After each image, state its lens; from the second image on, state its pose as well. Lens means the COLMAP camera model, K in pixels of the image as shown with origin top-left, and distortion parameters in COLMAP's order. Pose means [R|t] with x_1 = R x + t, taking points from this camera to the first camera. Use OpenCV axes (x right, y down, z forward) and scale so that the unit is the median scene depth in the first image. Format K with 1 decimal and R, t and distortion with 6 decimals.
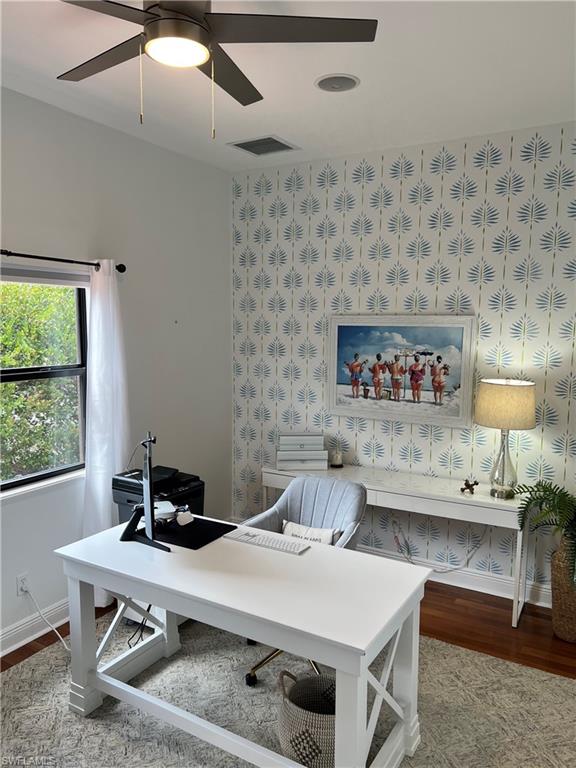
lens RADIAL K [[591.0, 0, 285.8], [0, 591.0, 386.3], [0, 0, 1]] dist [0.065987, -0.094667]
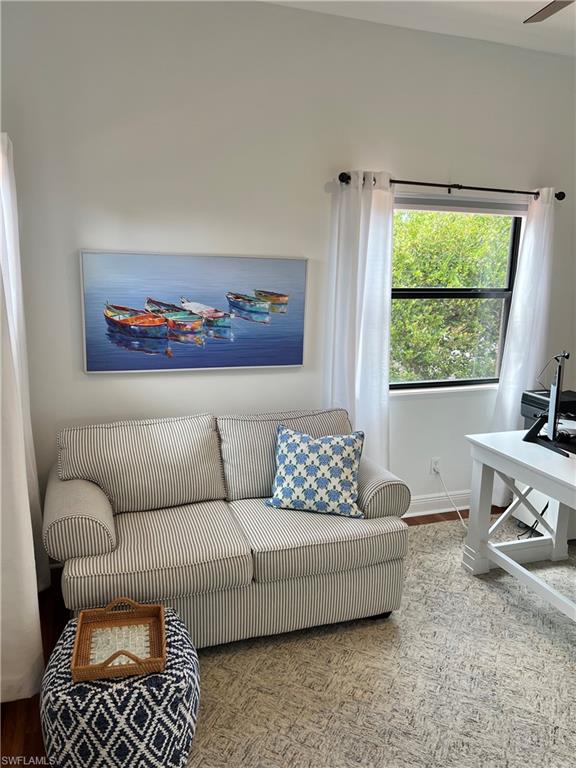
lens RADIAL K [[591.0, 0, 285.8], [0, 591.0, 386.3], [0, 0, 1]] dist [0.065987, -0.094667]
pose [[0.774529, 0.146573, -0.615322, 0.043796], [-0.090329, 0.988442, 0.121751, 0.048138], [0.626055, -0.038719, 0.778817, -0.126184]]
